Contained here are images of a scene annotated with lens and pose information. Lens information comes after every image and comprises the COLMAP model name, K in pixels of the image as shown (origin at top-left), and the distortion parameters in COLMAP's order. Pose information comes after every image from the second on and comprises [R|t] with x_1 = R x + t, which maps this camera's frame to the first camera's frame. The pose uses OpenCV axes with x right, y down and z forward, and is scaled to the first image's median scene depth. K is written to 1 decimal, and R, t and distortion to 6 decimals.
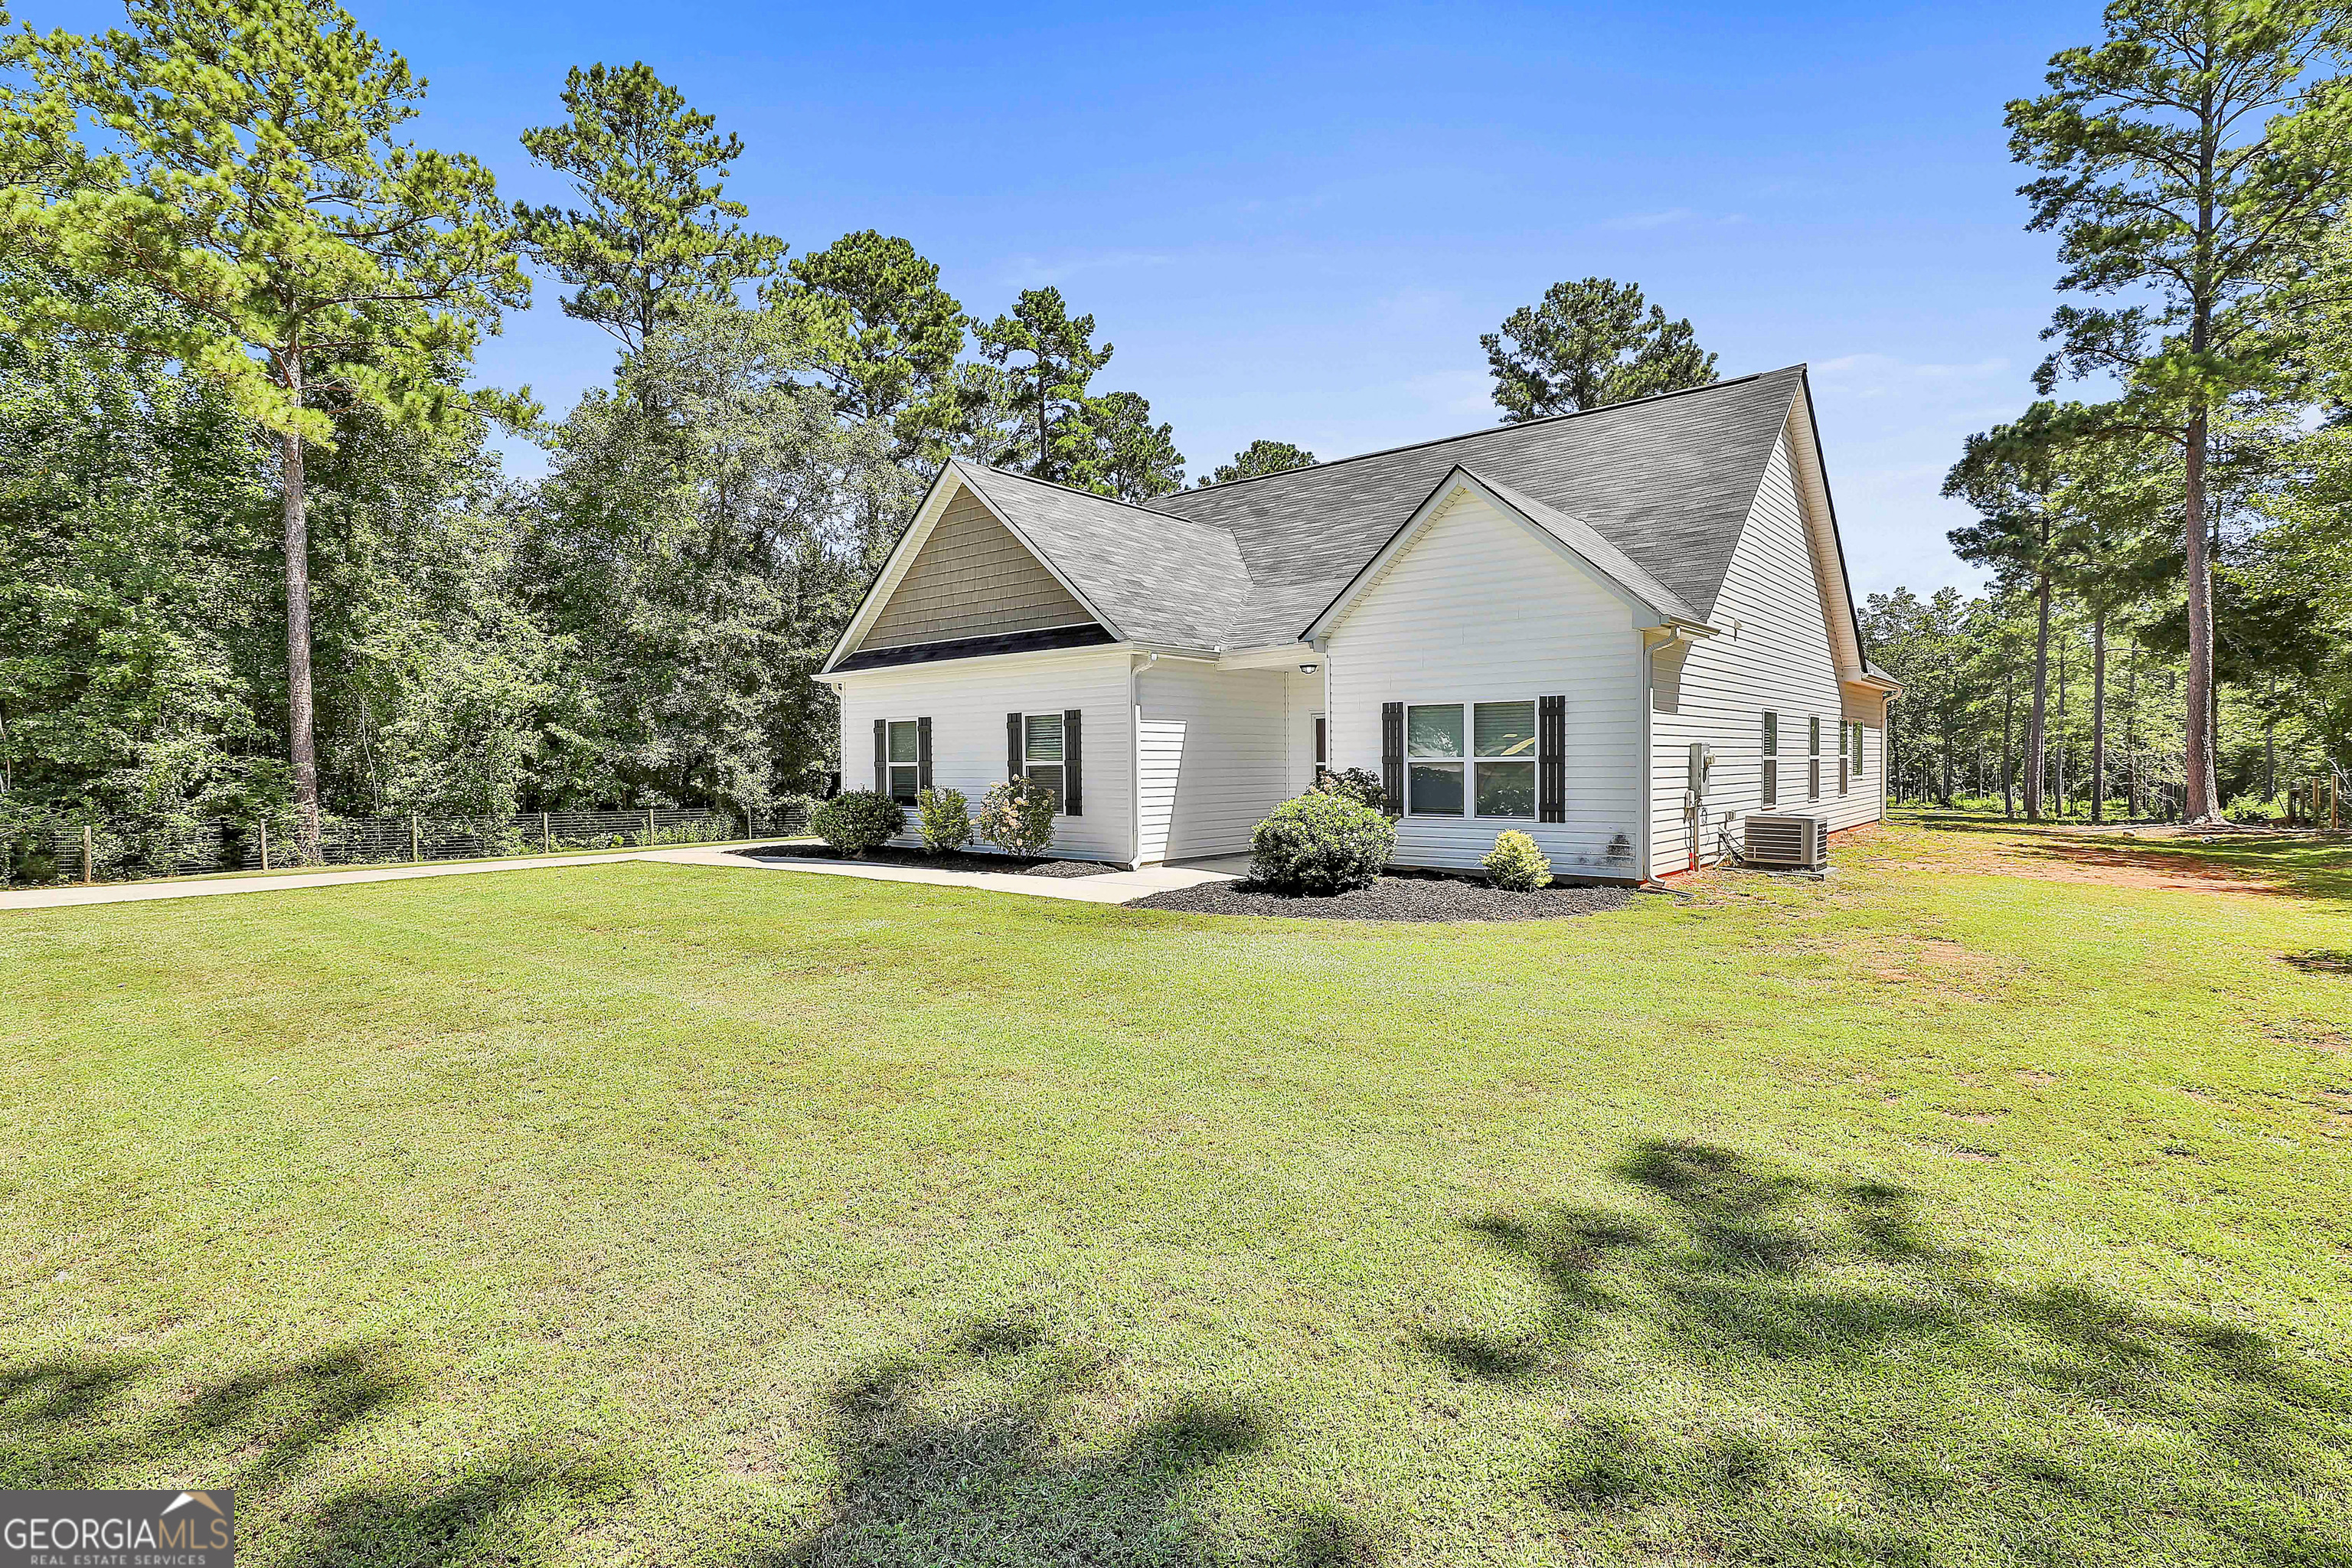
lens RADIAL K [[1138.4, 0, 1183.4], [0, 1138.4, 786.9], [0, 0, 1]] dist [-0.010576, 0.006332]
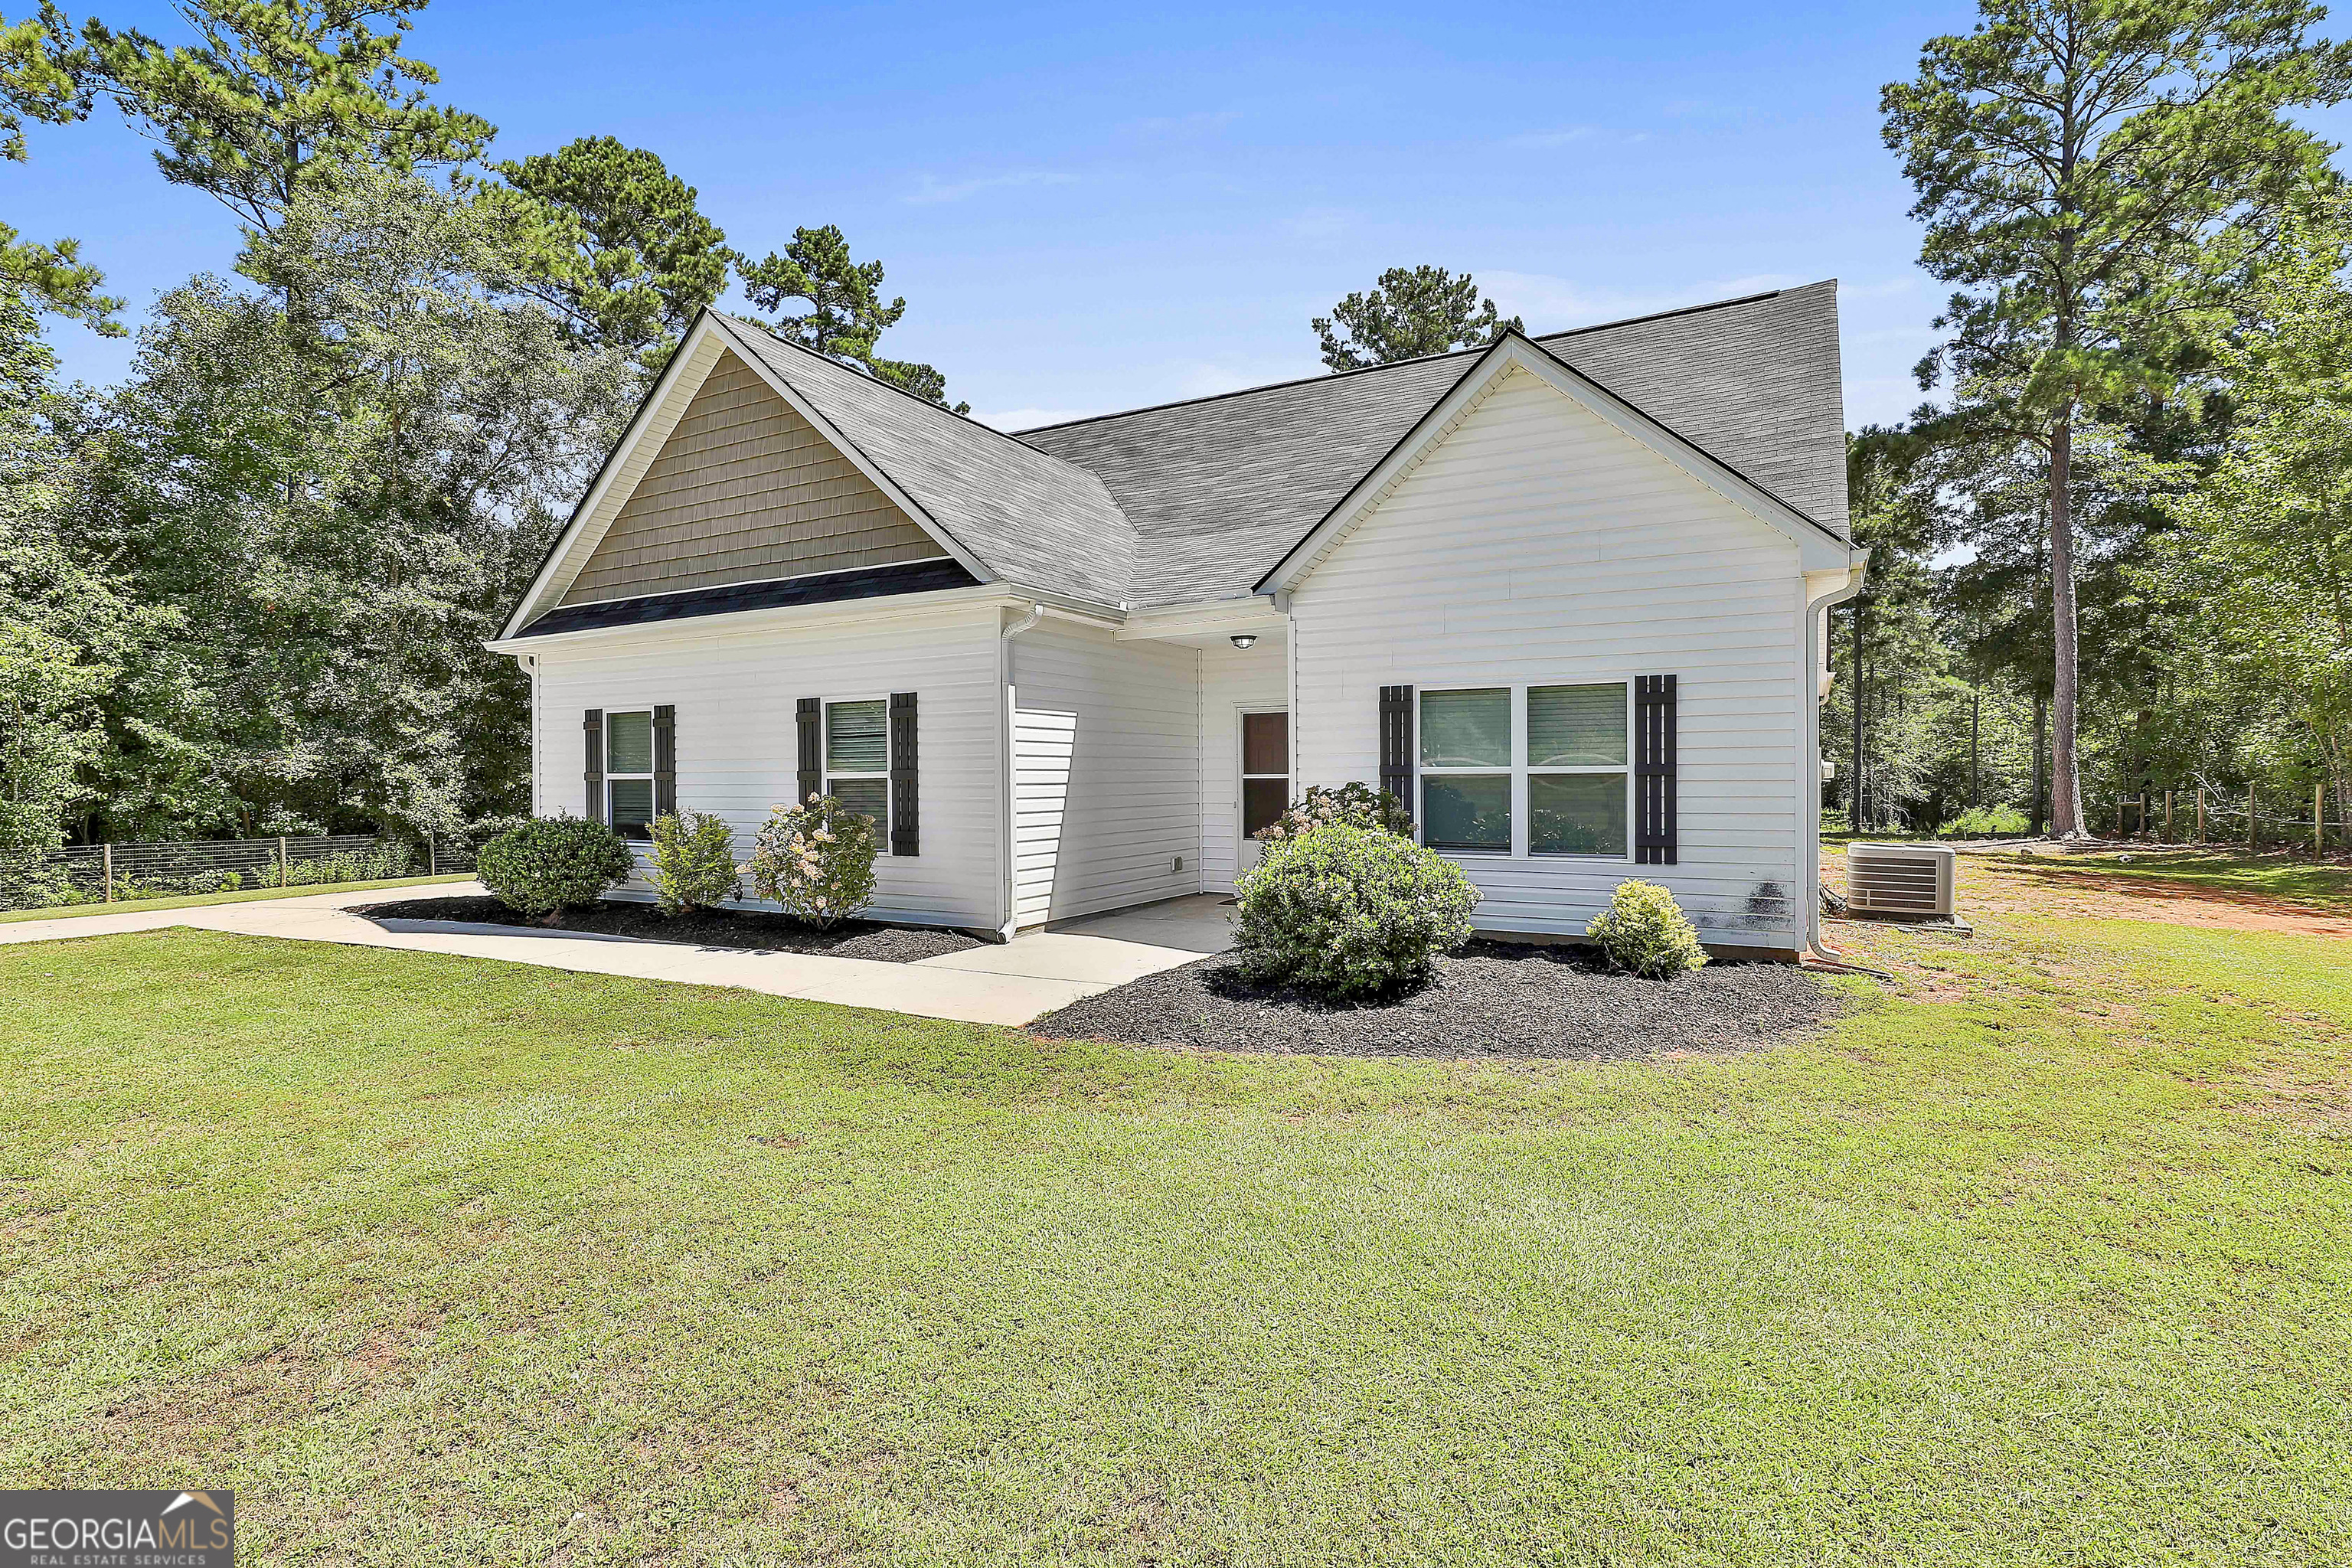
lens RADIAL K [[1138.4, 0, 1184.0], [0, 1138.4, 788.0], [0, 0, 1]] dist [-0.010576, 0.006332]
pose [[0.981431, -0.000895, 0.191815, -0.039045], [0.002902, 0.999944, -0.010184, -0.003766], [-0.191796, 0.010551, 0.981378, 0.199340]]
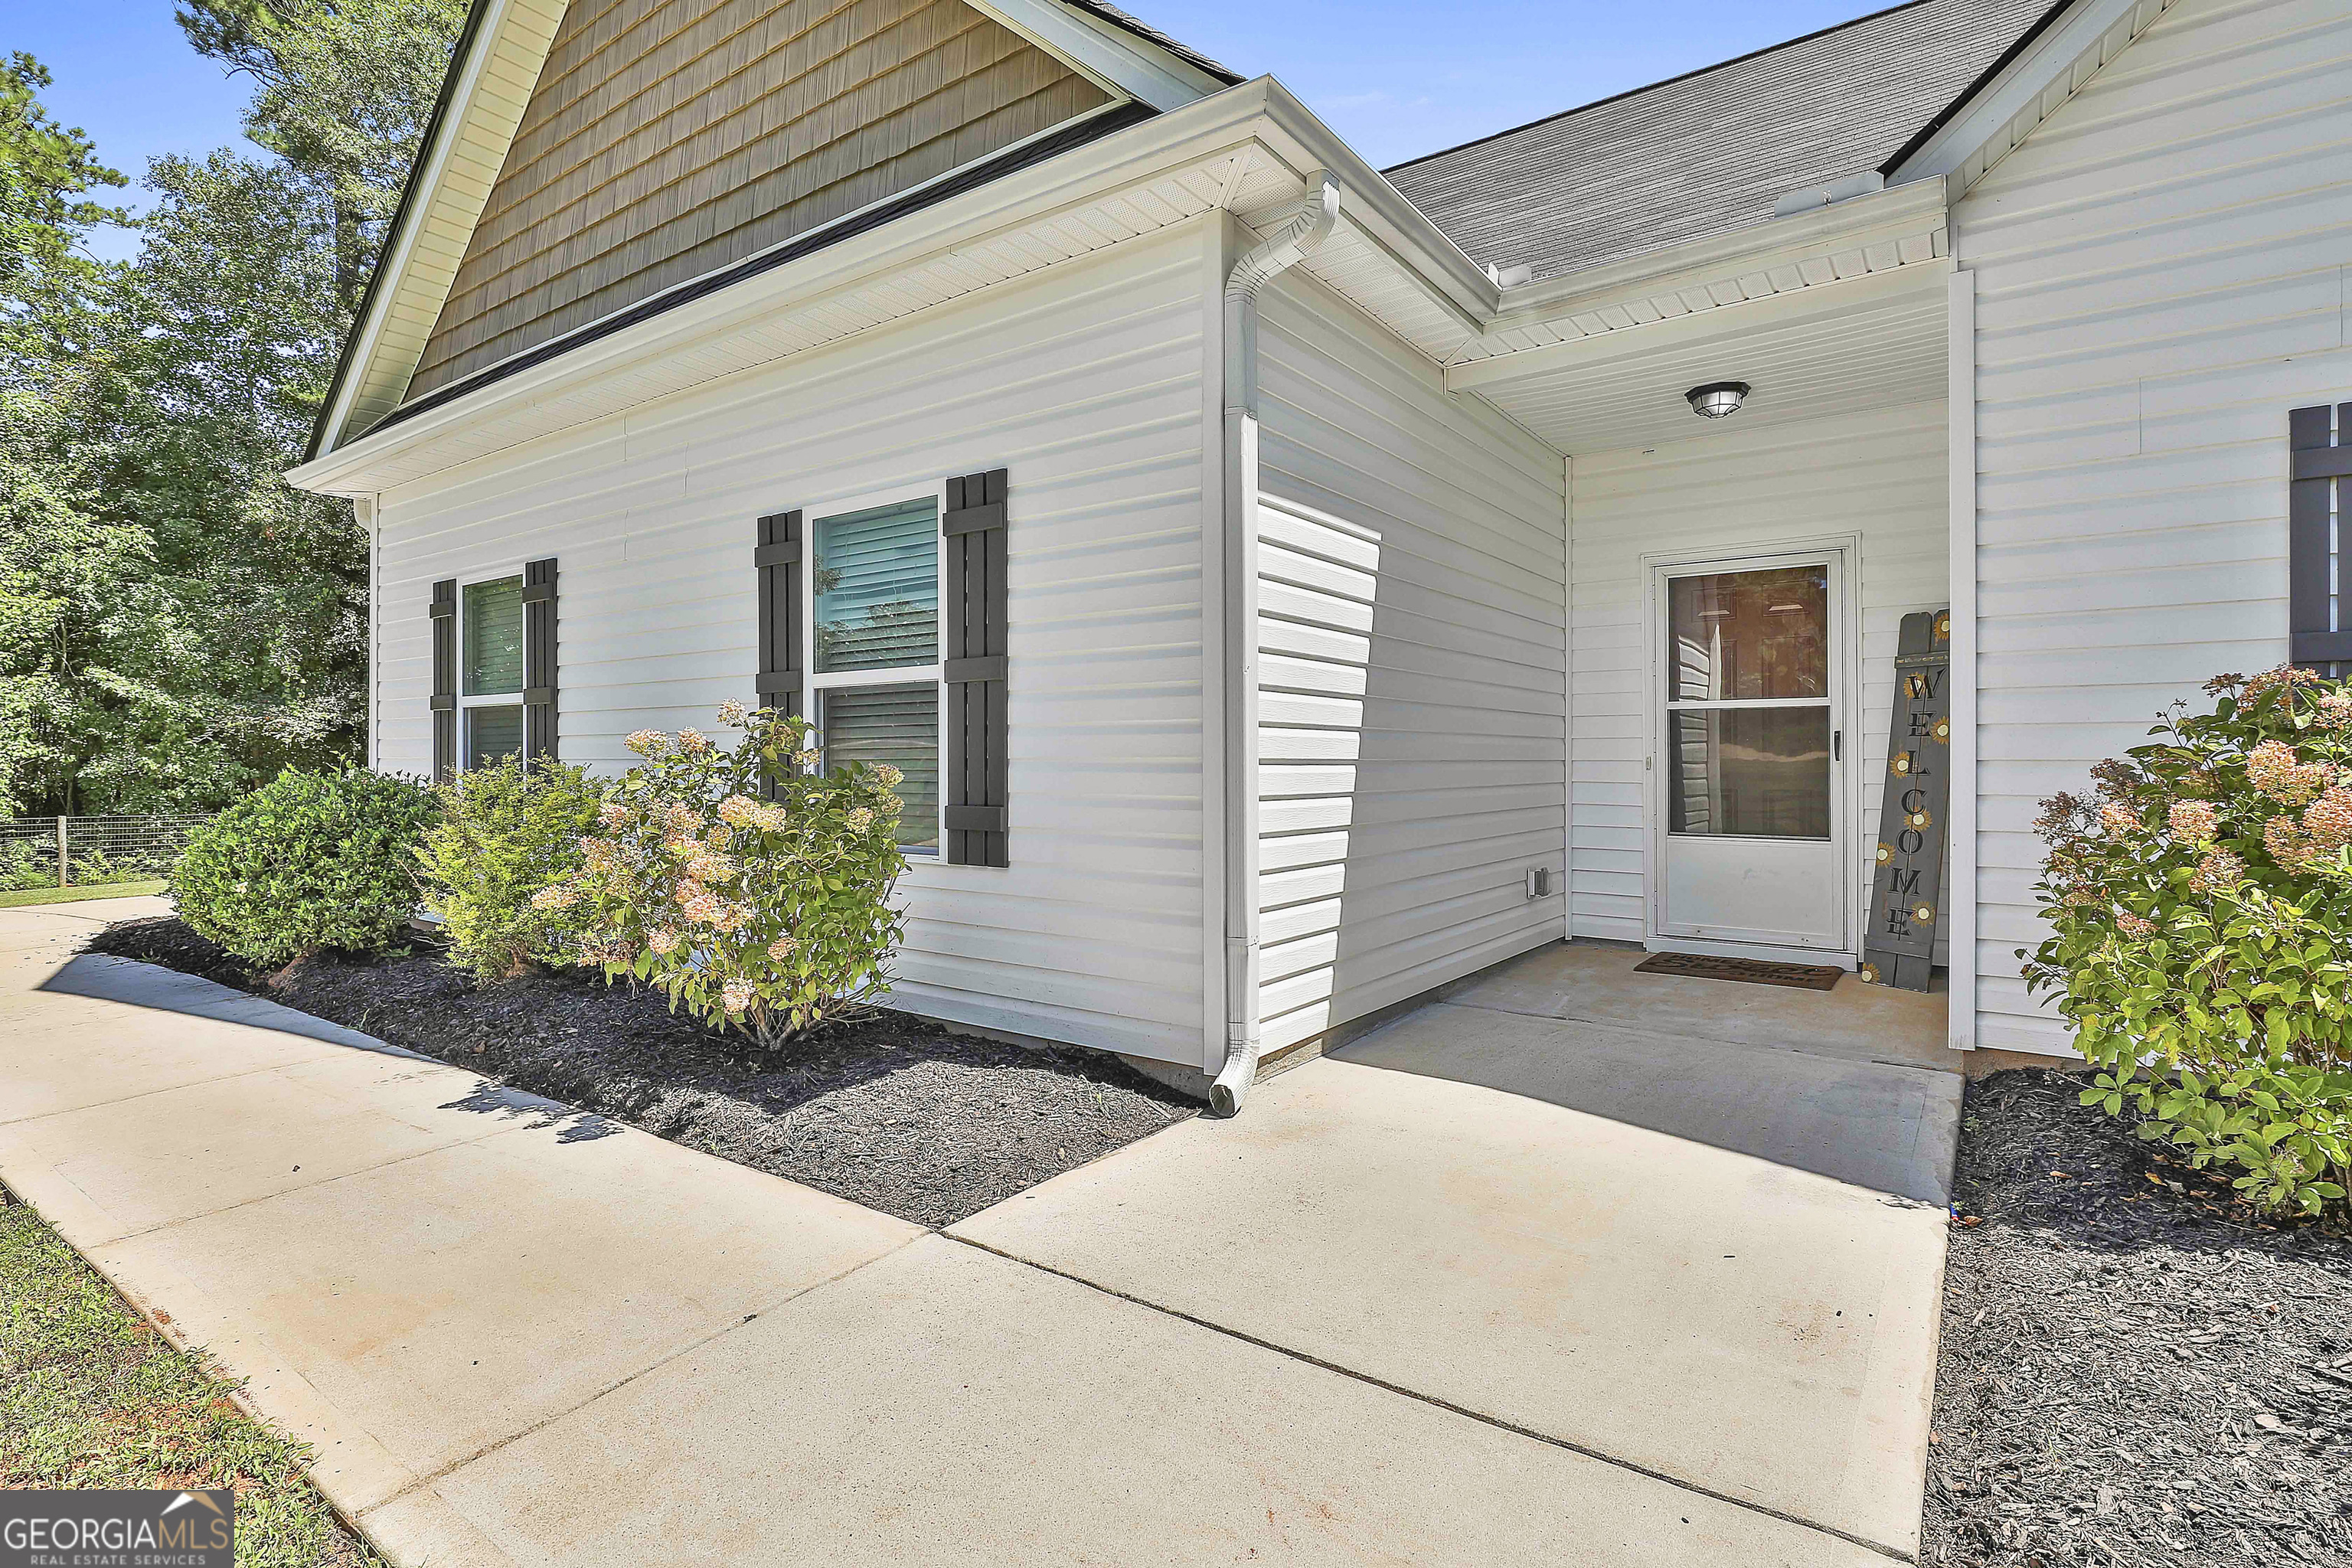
lens RADIAL K [[1138.4, 0, 1181.2], [0, 1138.4, 767.7], [0, 0, 1]] dist [-0.010576, 0.006332]
pose [[0.996459, 0.007547, 0.083740, -0.042724], [-0.006309, 0.999867, -0.015046, 0.003683], [-0.083842, 0.014465, 0.996374, 0.437605]]
